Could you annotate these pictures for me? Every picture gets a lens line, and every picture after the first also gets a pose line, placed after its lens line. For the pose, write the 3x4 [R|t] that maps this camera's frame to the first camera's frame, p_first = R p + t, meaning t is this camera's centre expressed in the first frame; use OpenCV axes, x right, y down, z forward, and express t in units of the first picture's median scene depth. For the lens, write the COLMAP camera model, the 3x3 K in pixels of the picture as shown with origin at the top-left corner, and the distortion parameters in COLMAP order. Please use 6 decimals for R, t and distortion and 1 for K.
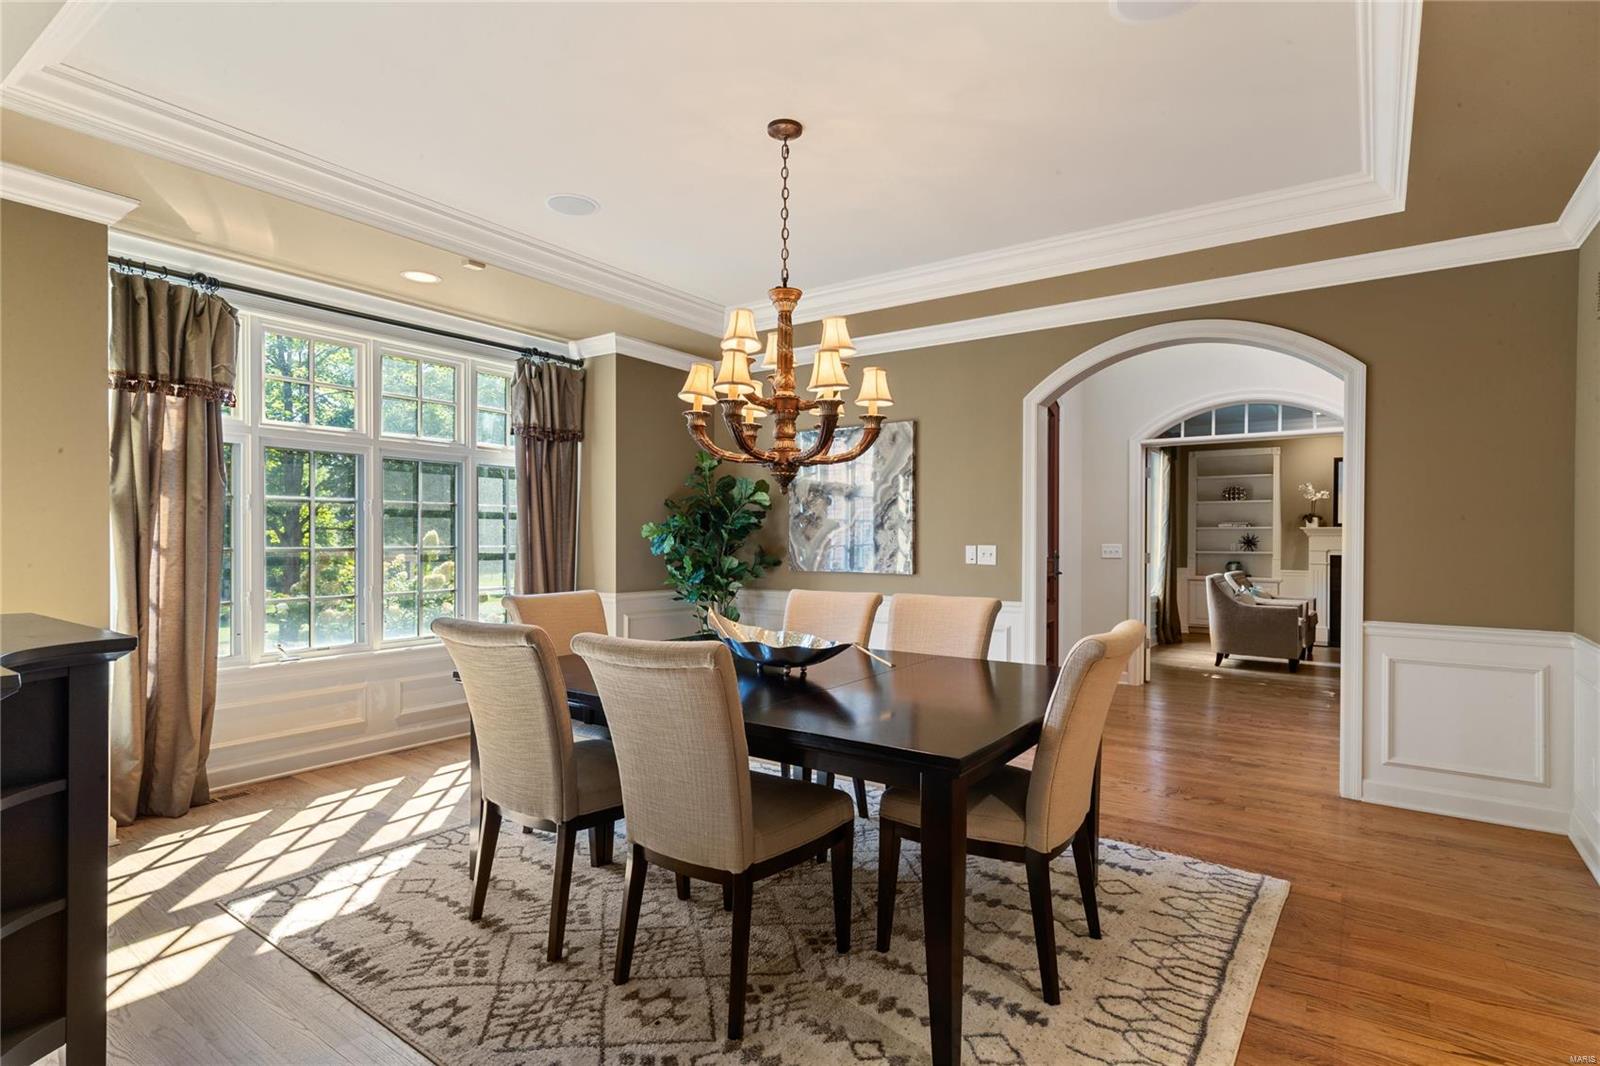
lens RADIAL K [[808.2, 0, 810.9], [0, 808.2, 526.0], [0, 0, 1]] dist [0.000152, -0.000134]
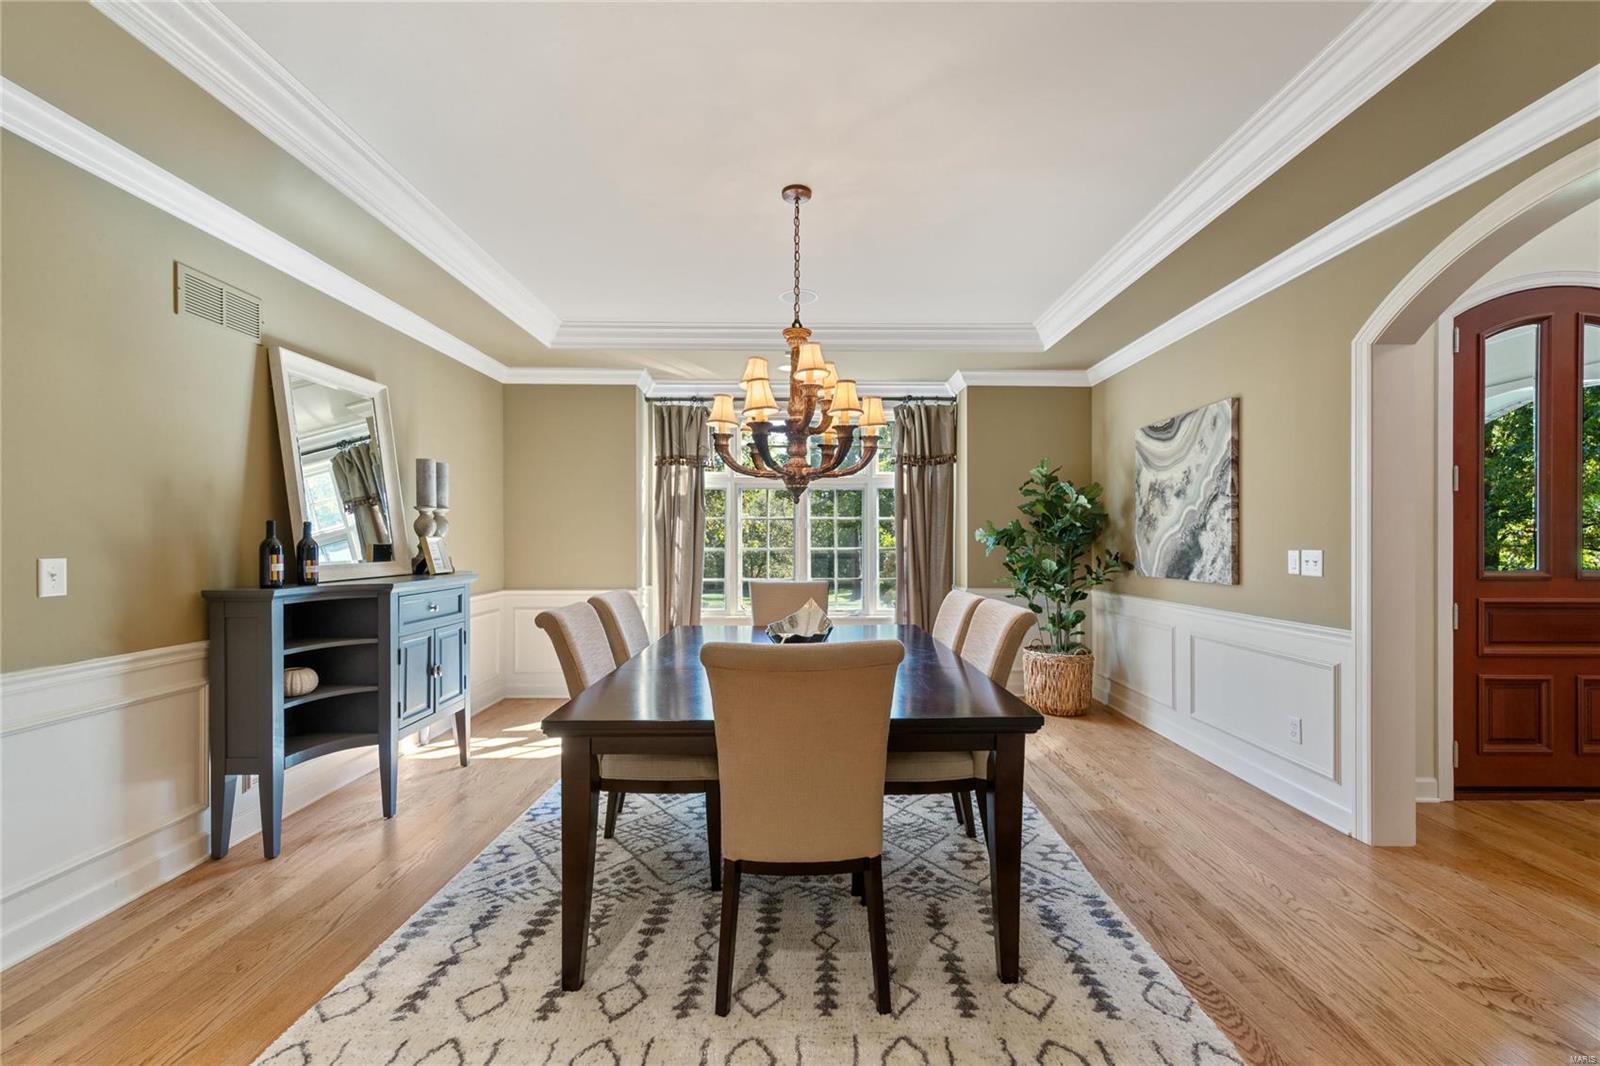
lens RADIAL K [[653.0, 0, 800.0], [0, 653.0, 533.0], [0, 0, 1]] dist [0.000004, -0.000095]
pose [[0.571481, -0.014113, -0.820494, 0.435836], [0.014770, 0.999867, -0.006911, 0.005570], [0.820483, -0.008169, 0.571613, 0.270176]]
